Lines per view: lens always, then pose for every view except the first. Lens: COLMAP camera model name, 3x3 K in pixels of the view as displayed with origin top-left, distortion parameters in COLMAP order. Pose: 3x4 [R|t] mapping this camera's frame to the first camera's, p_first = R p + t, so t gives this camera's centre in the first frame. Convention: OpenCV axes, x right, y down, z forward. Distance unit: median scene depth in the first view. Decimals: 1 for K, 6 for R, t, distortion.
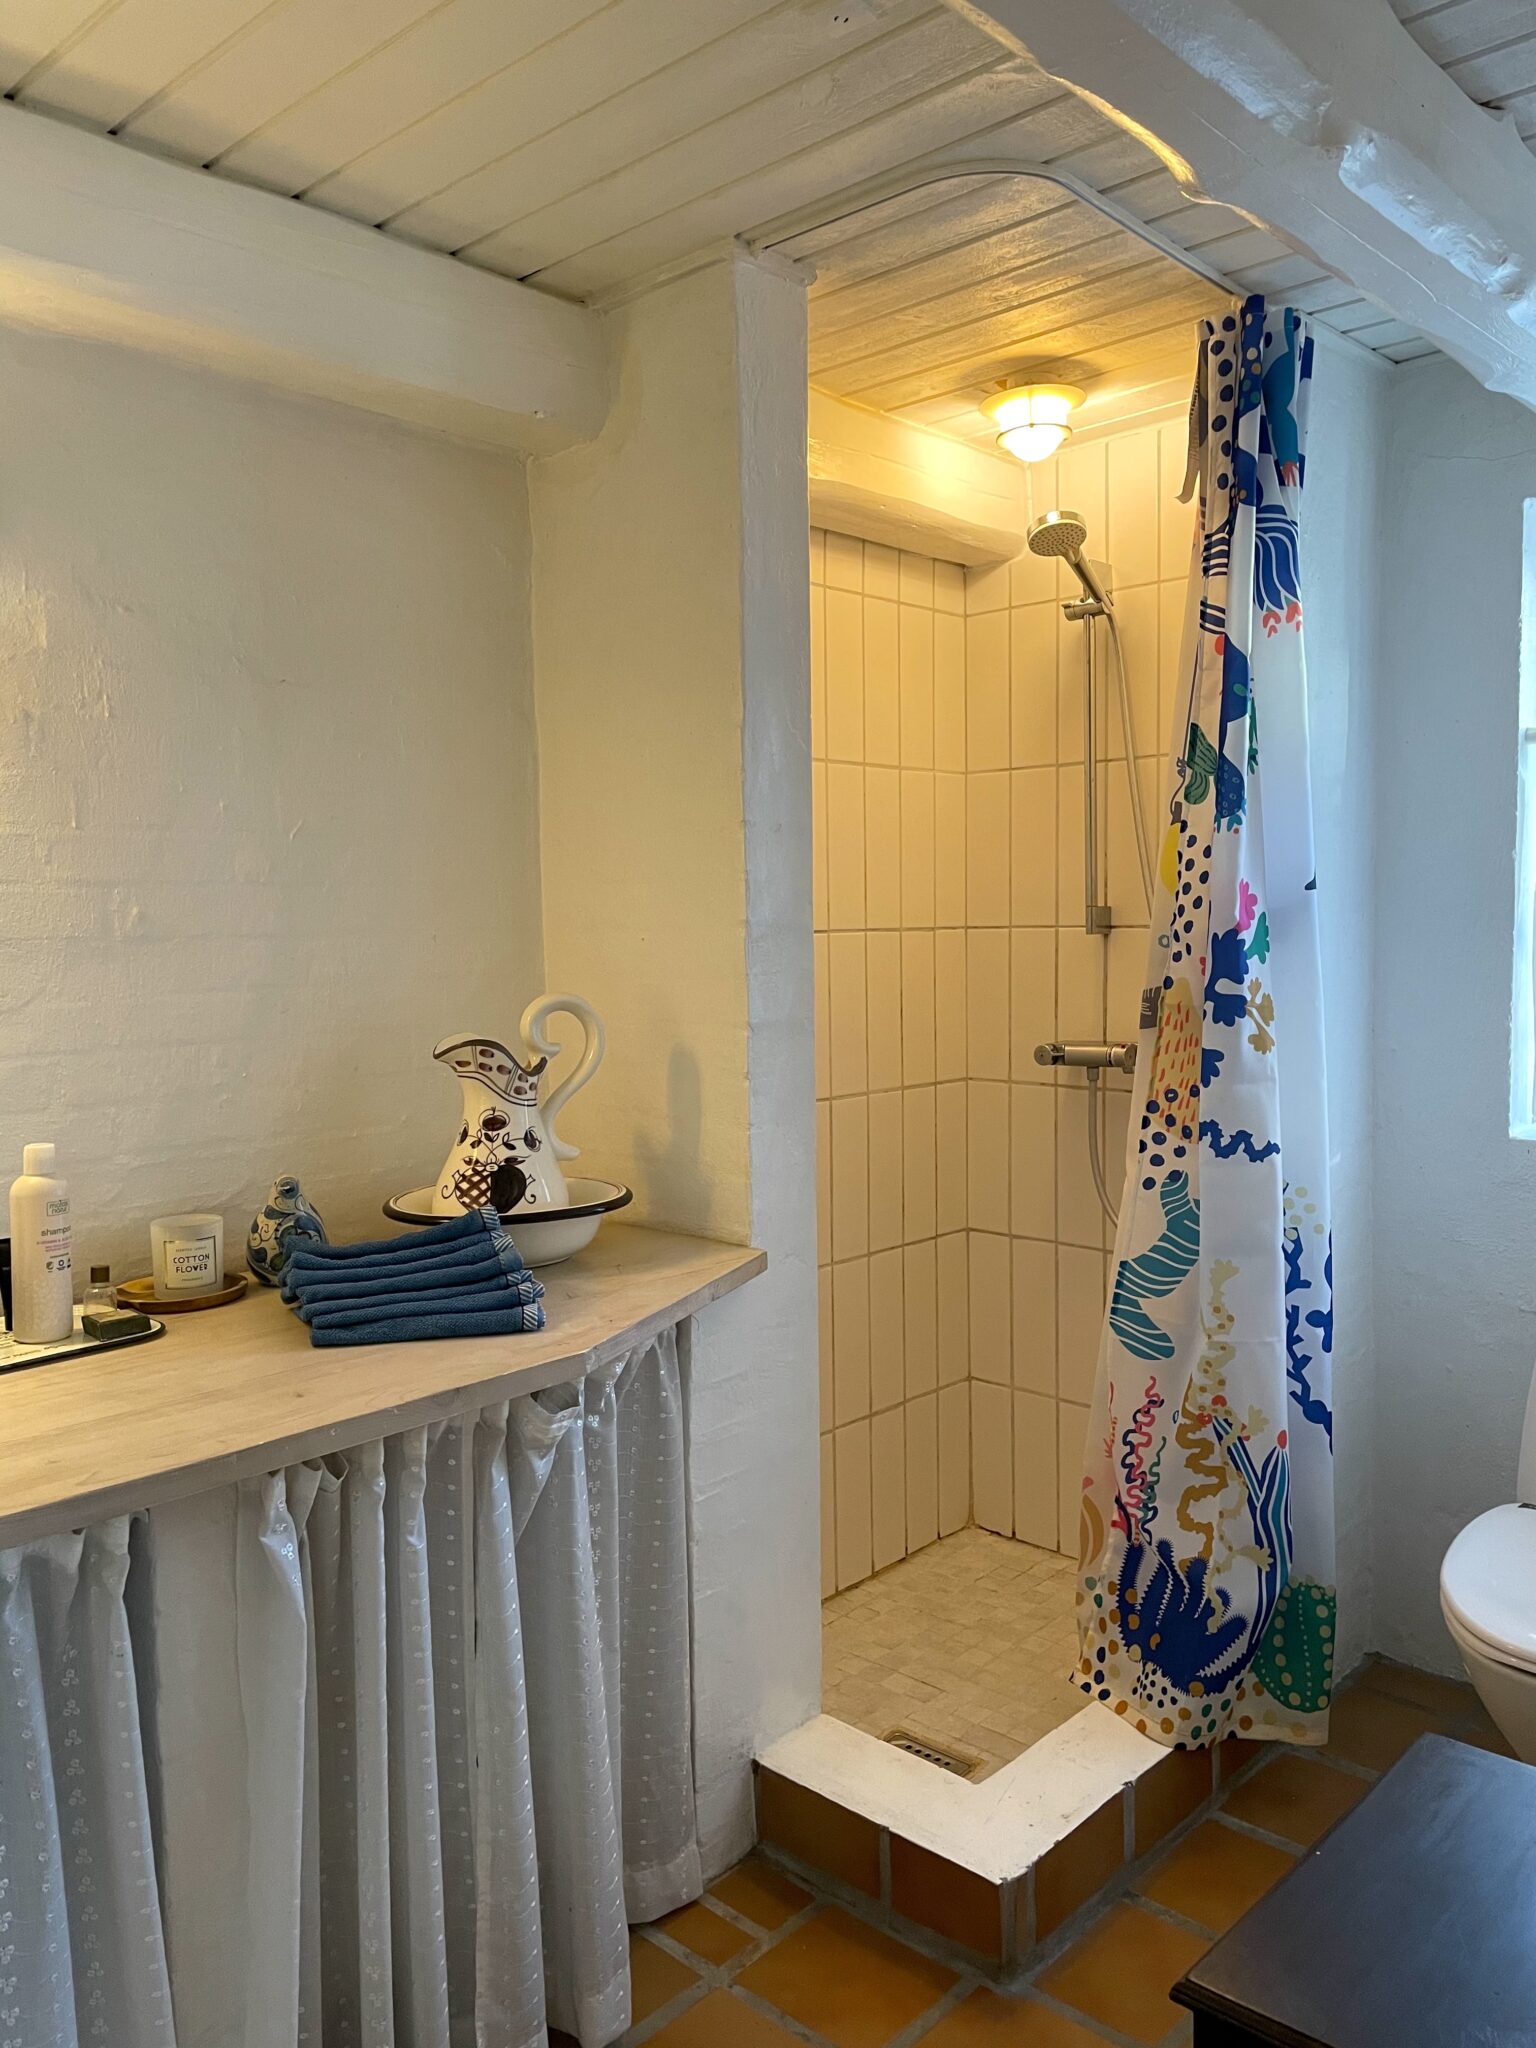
lens RADIAL K [[1559.3, 0, 767.5], [0, 1559.3, 1021.6], [0, 0, 1]] dist [0.011542, 0.004541]
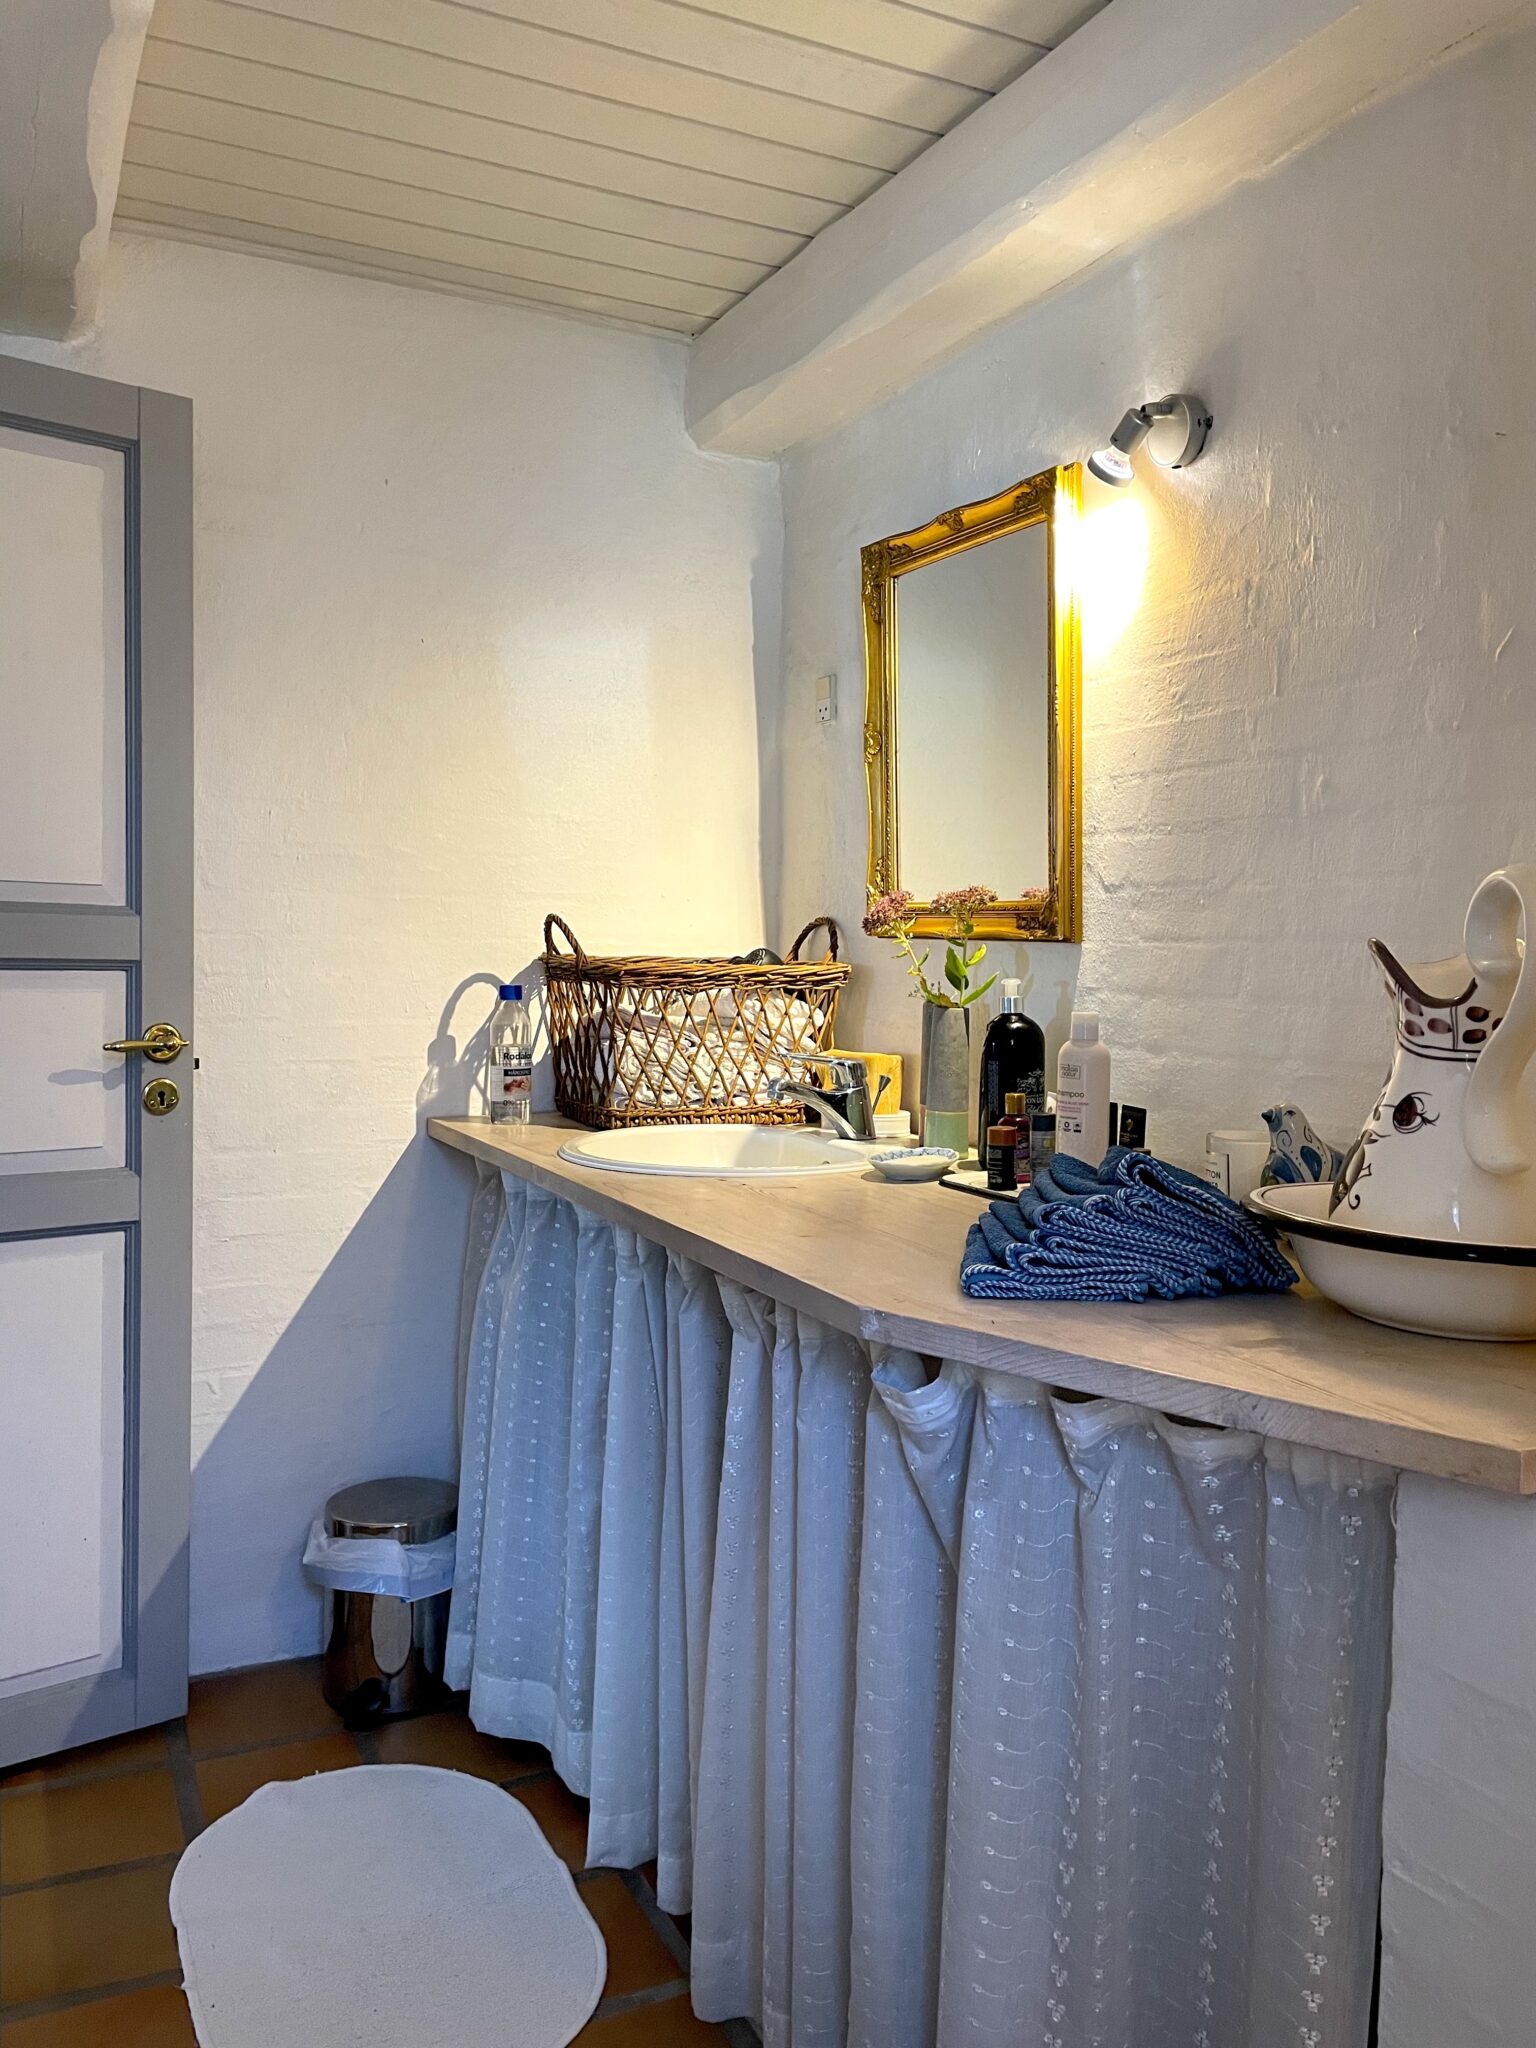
lens RADIAL K [[1559.3, 0, 766.7], [0, 1559.3, 1022.1], [0, 0, 1]] dist [0.011542, 0.004541]
pose [[-0.369540, 0.057819, -0.927414, 0.519372], [-0.070164, 0.993477, 0.089896, 0.005744], [0.926562, 0.098291, -0.363072, 1.049419]]
